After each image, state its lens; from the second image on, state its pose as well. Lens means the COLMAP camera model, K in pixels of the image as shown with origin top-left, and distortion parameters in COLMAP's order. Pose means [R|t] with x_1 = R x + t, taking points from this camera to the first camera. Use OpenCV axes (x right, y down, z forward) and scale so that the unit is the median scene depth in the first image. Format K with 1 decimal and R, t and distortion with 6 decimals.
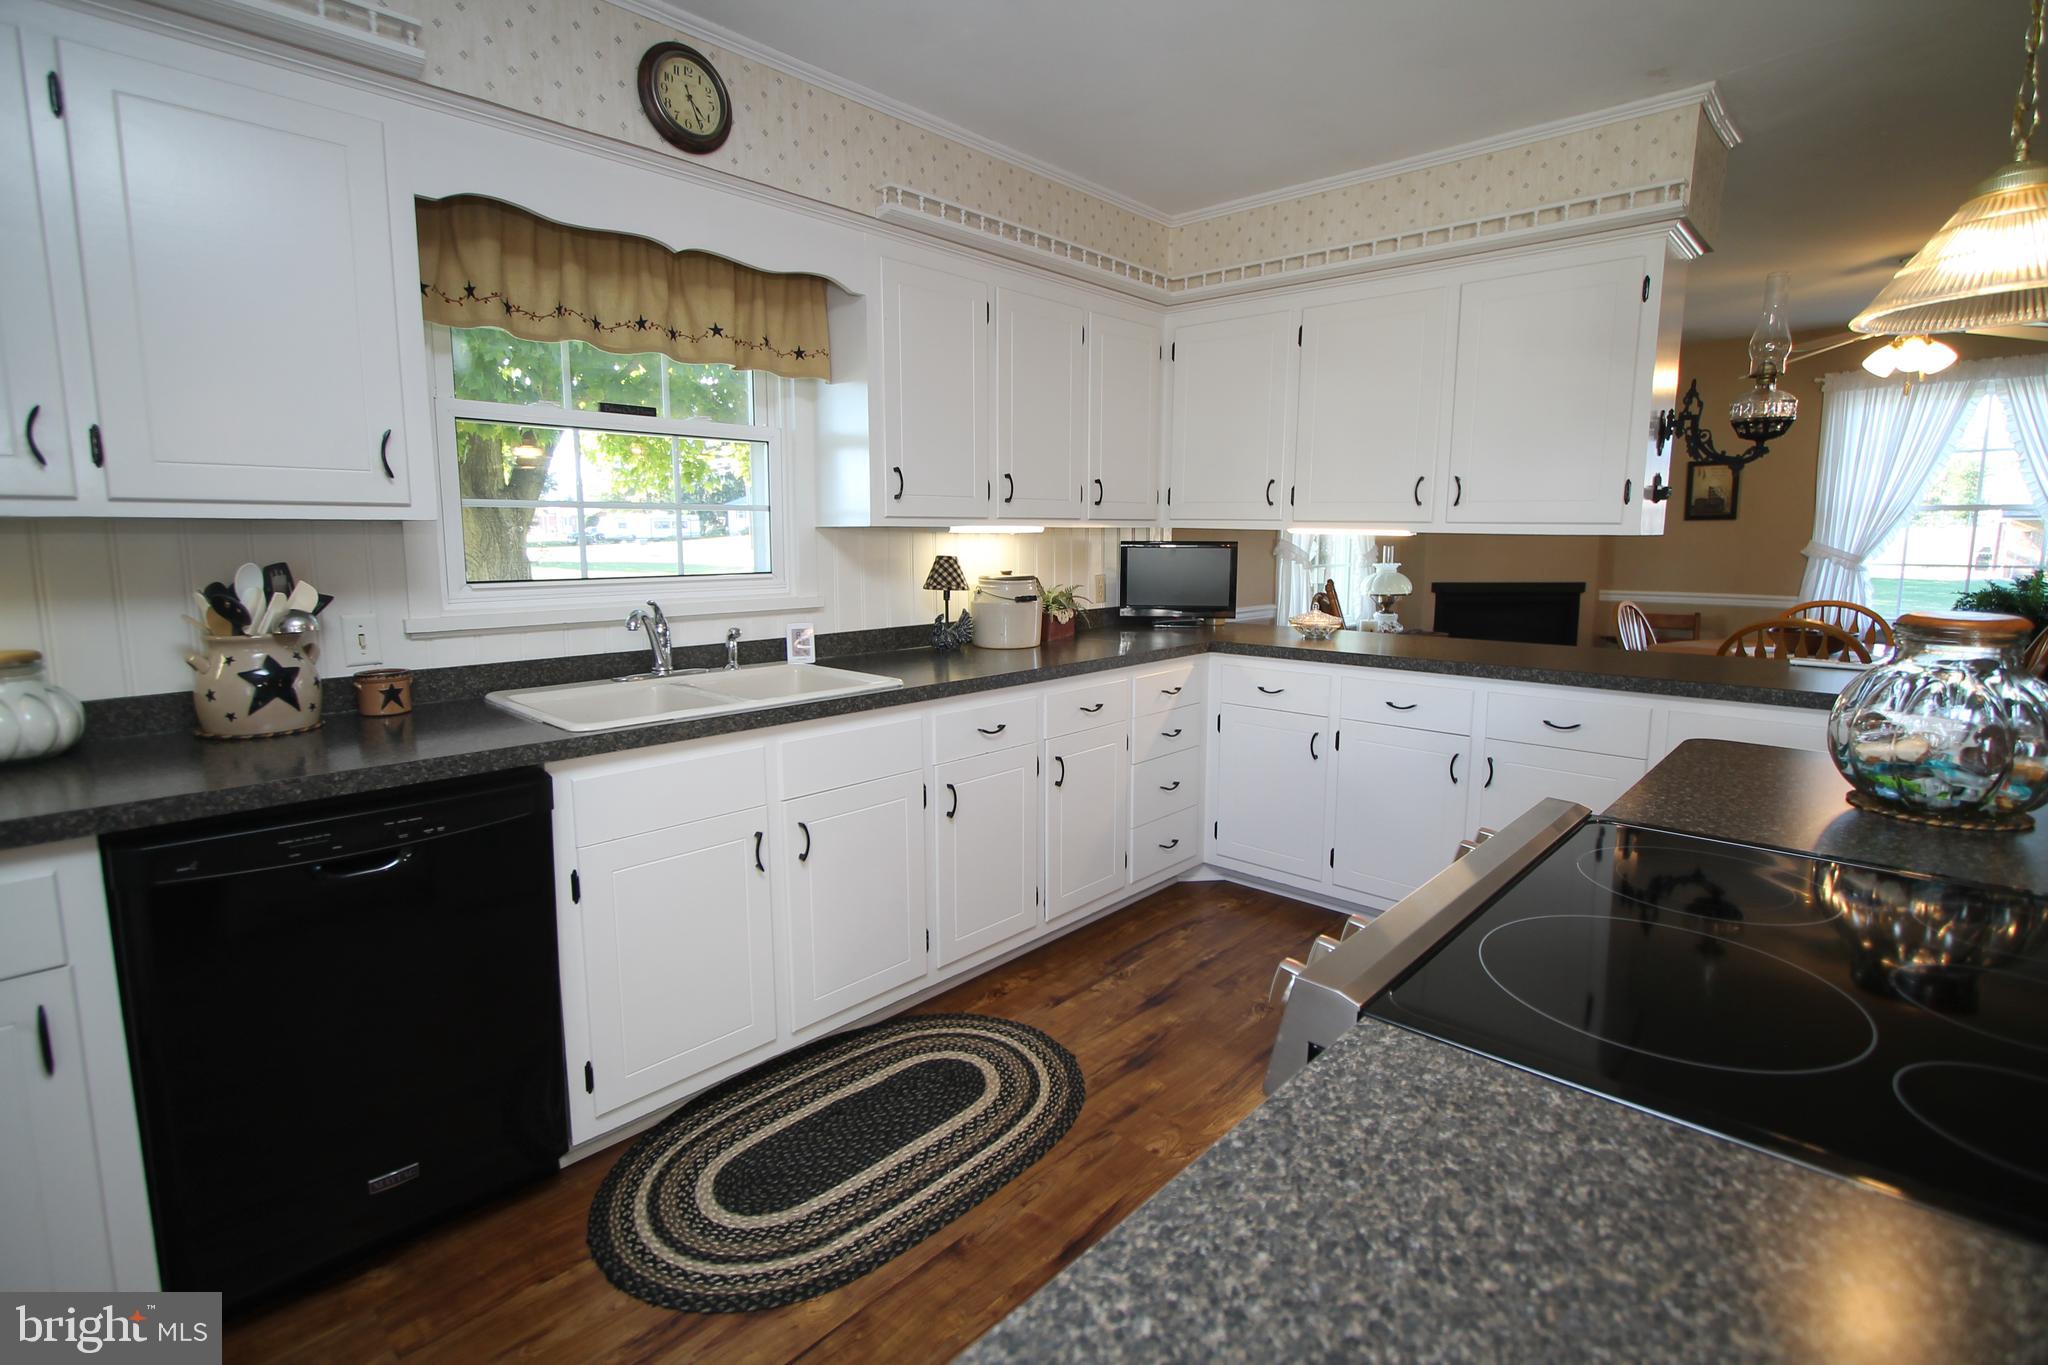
lens RADIAL K [[953.8, 0, 1006.4], [0, 953.8, 660.0], [0, 0, 1]] dist [-0.014757, 0.004130]
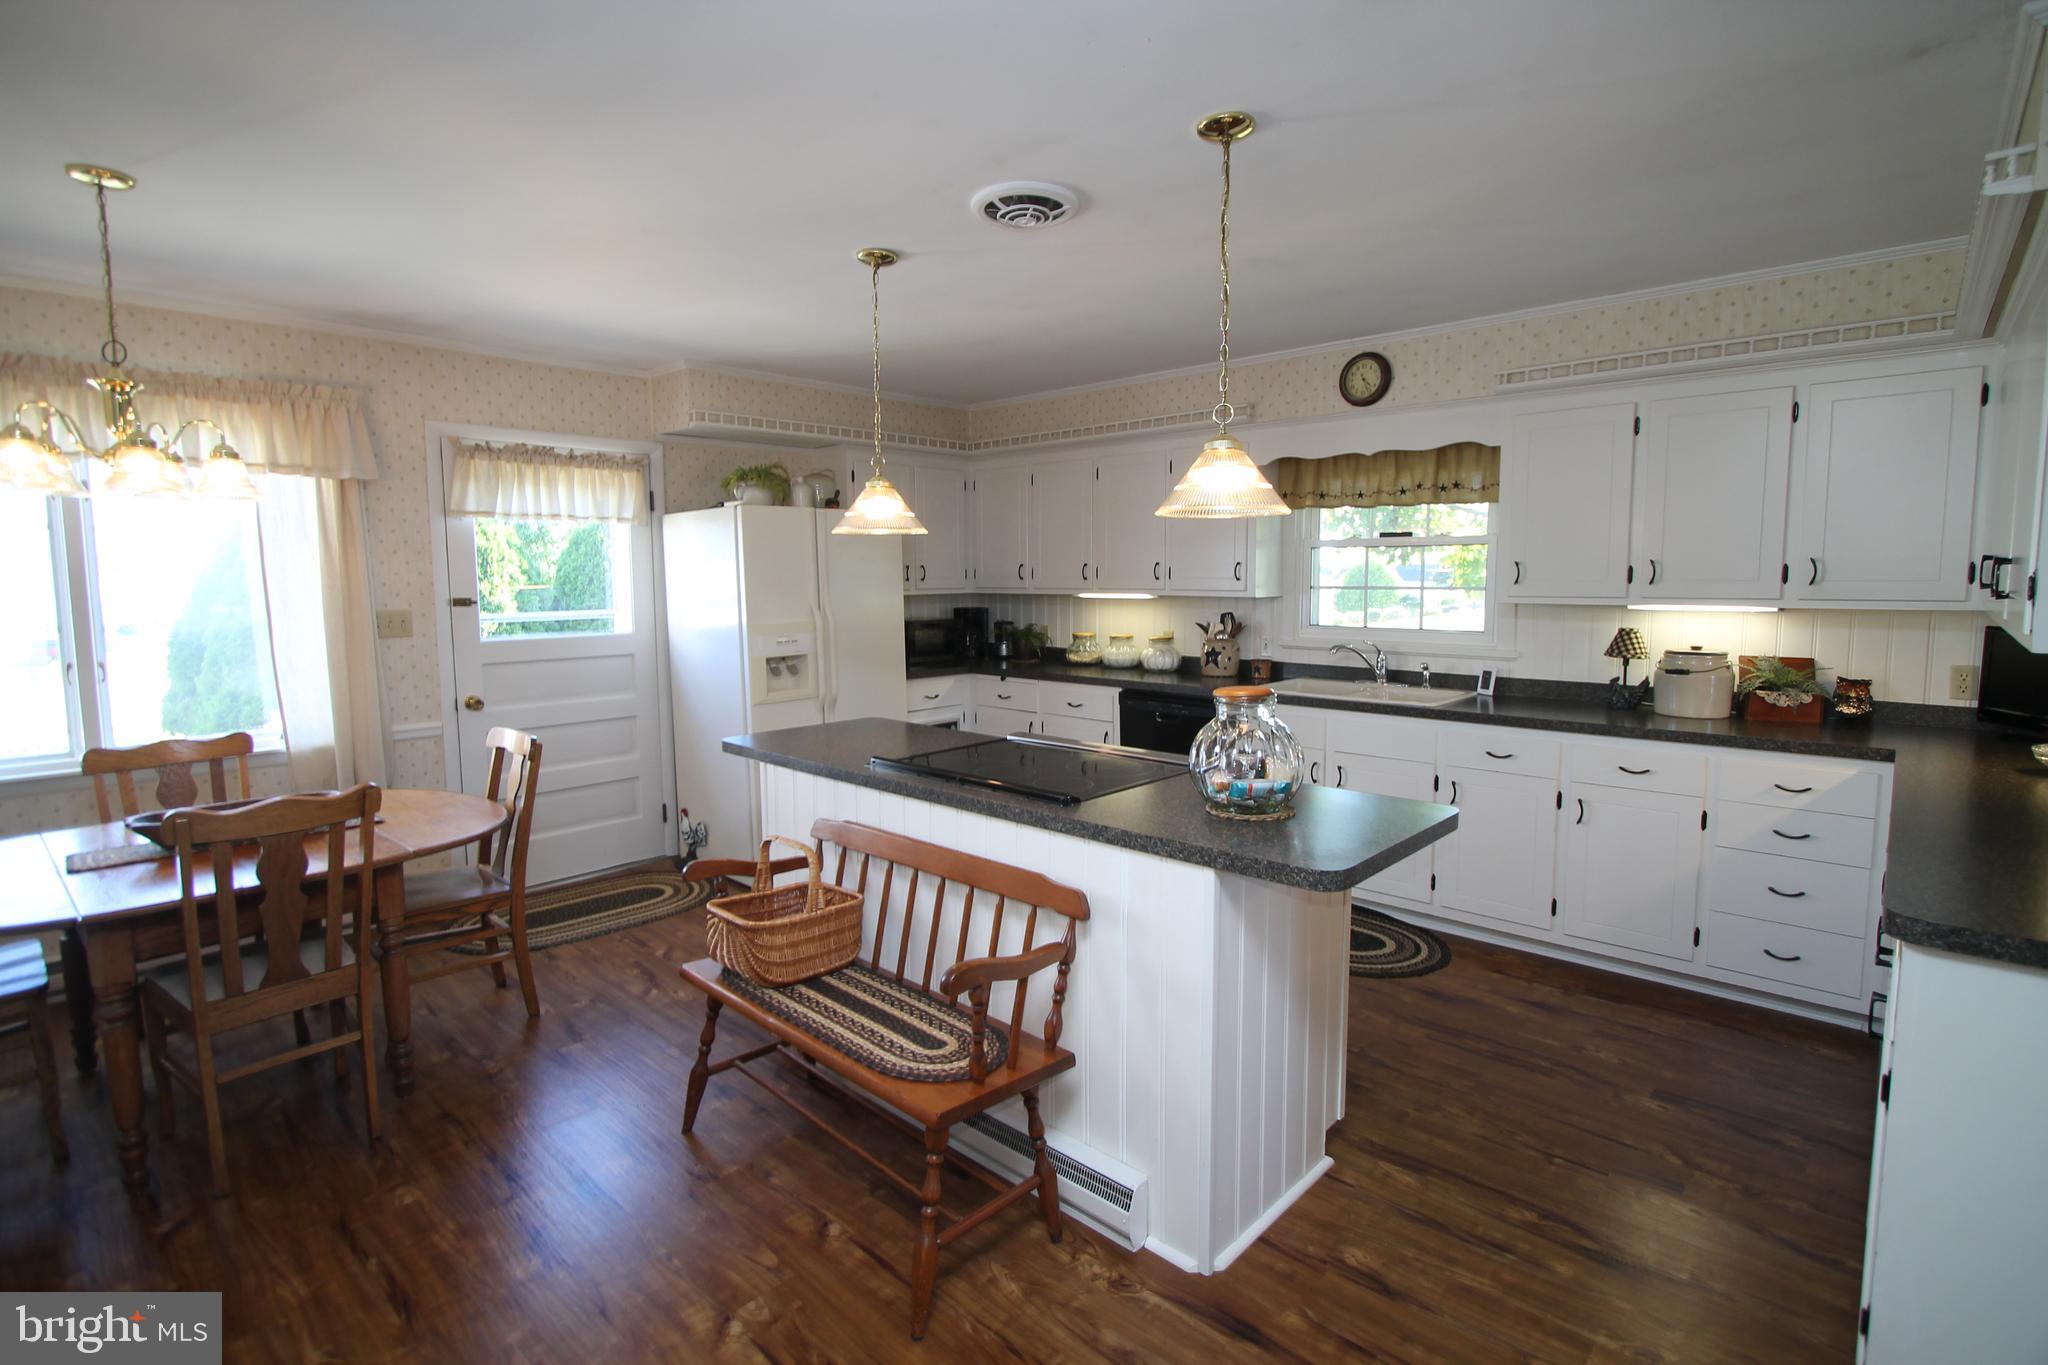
lens RADIAL K [[953.8, 0, 1017.0], [0, 953.8, 675.3], [0, 0, 1]] dist [-0.014757, 0.004130]
pose [[0.003483, 0.106074, -0.994352, 1.313874], [-0.127604, 0.986276, 0.104766, -0.093464], [0.991819, 0.126518, 0.016971, 0.280945]]
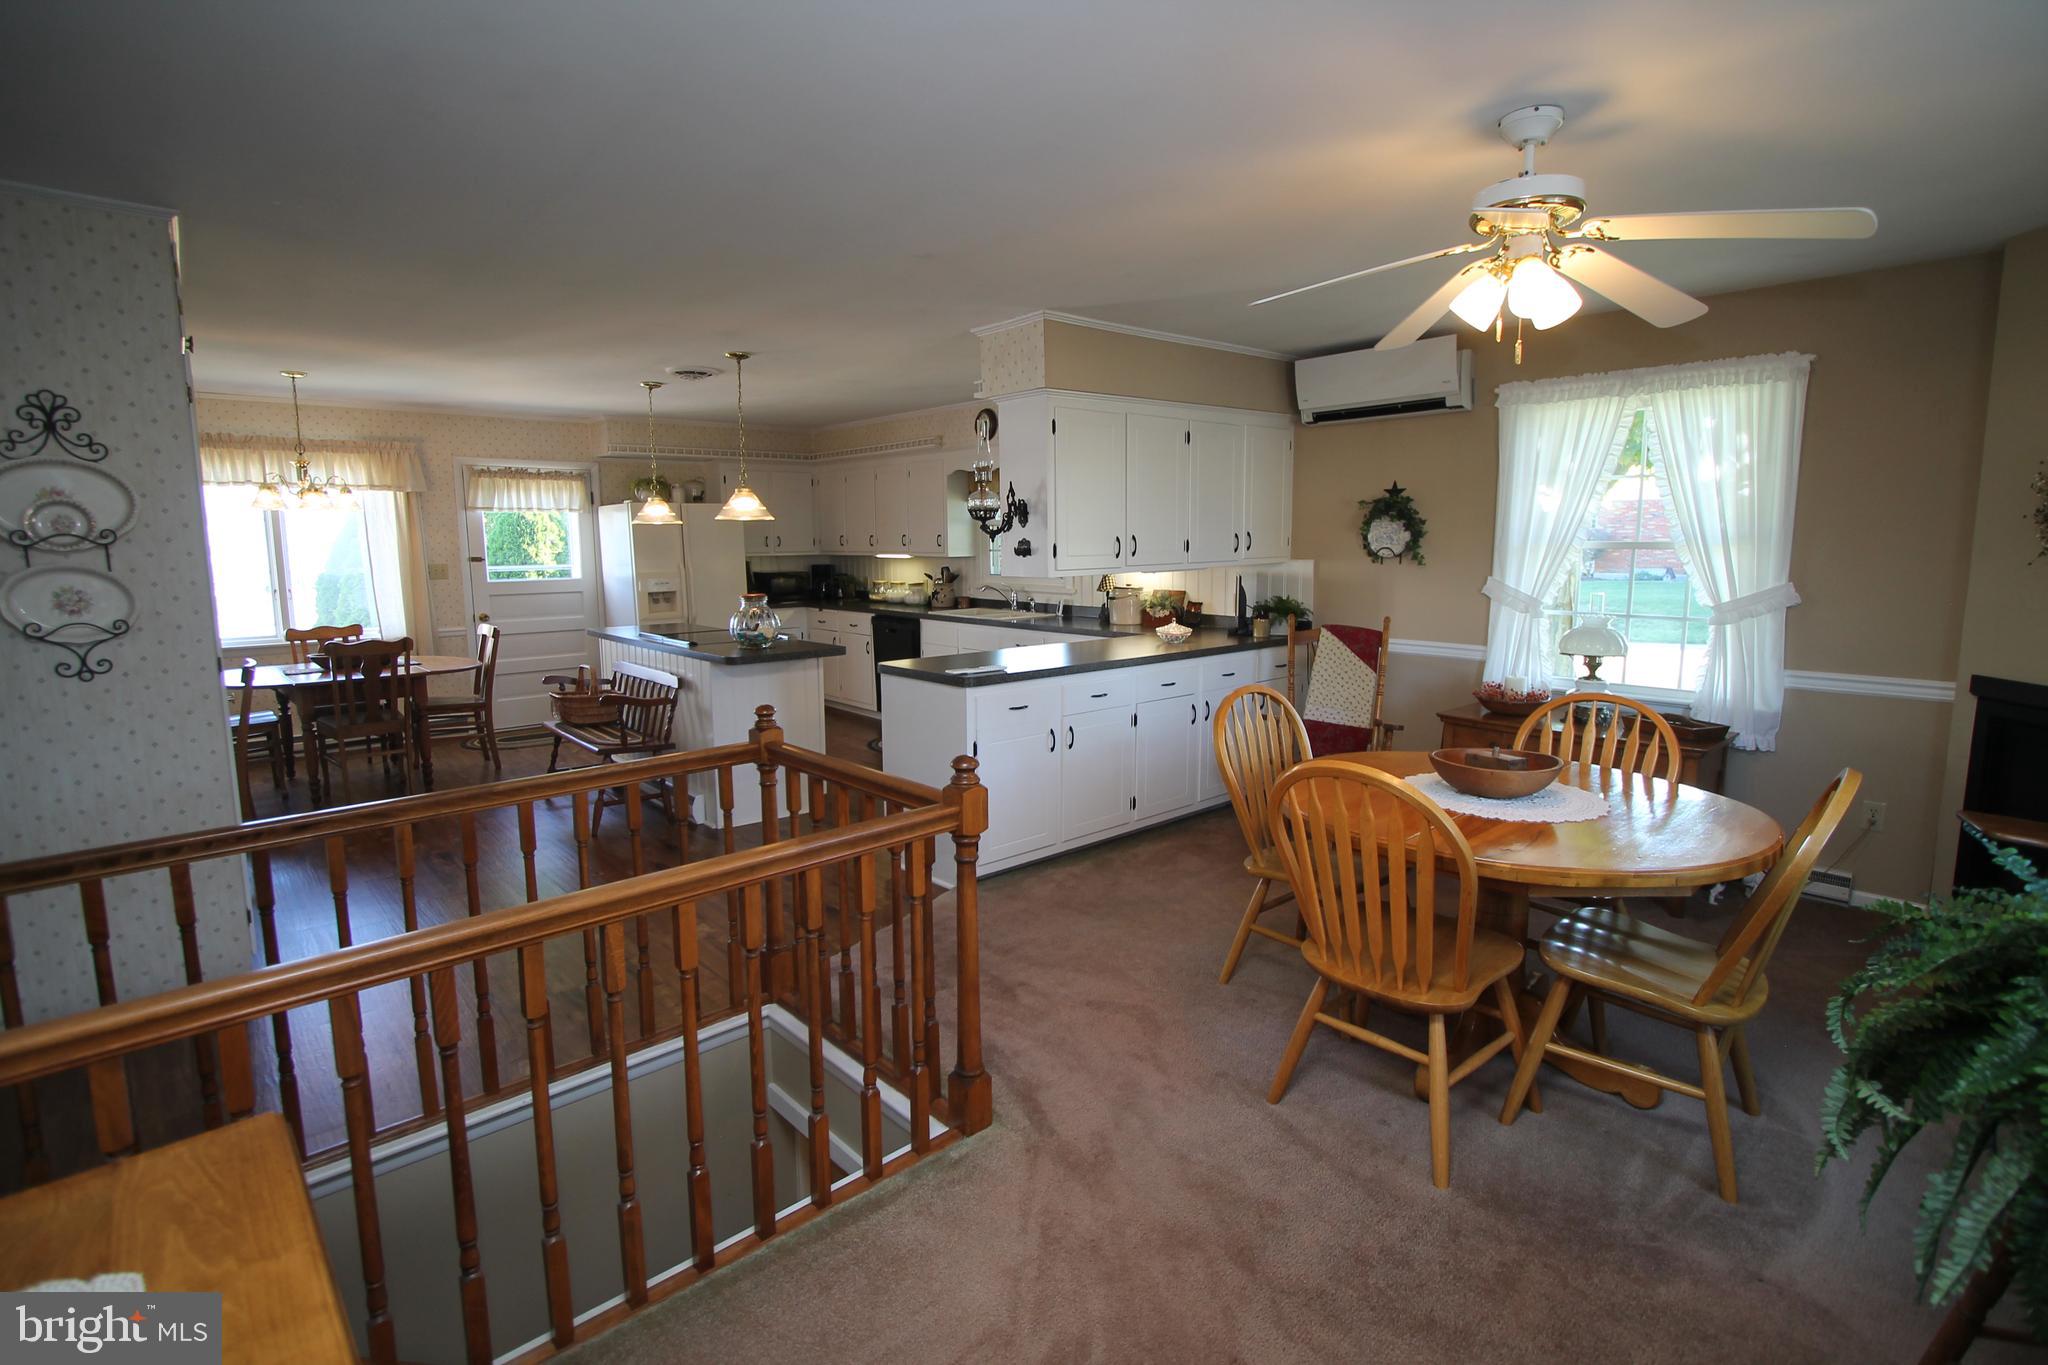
lens RADIAL K [[953.8, 0, 1023.7], [0, 953.8, 676.2], [0, 0, 1]] dist [-0.014757, 0.004130]
pose [[-0.081251, 0.144341, -0.986187, 2.378636], [-0.126778, 0.979924, 0.153869, -0.224814], [0.988598, 0.137528, -0.061321, 1.173022]]
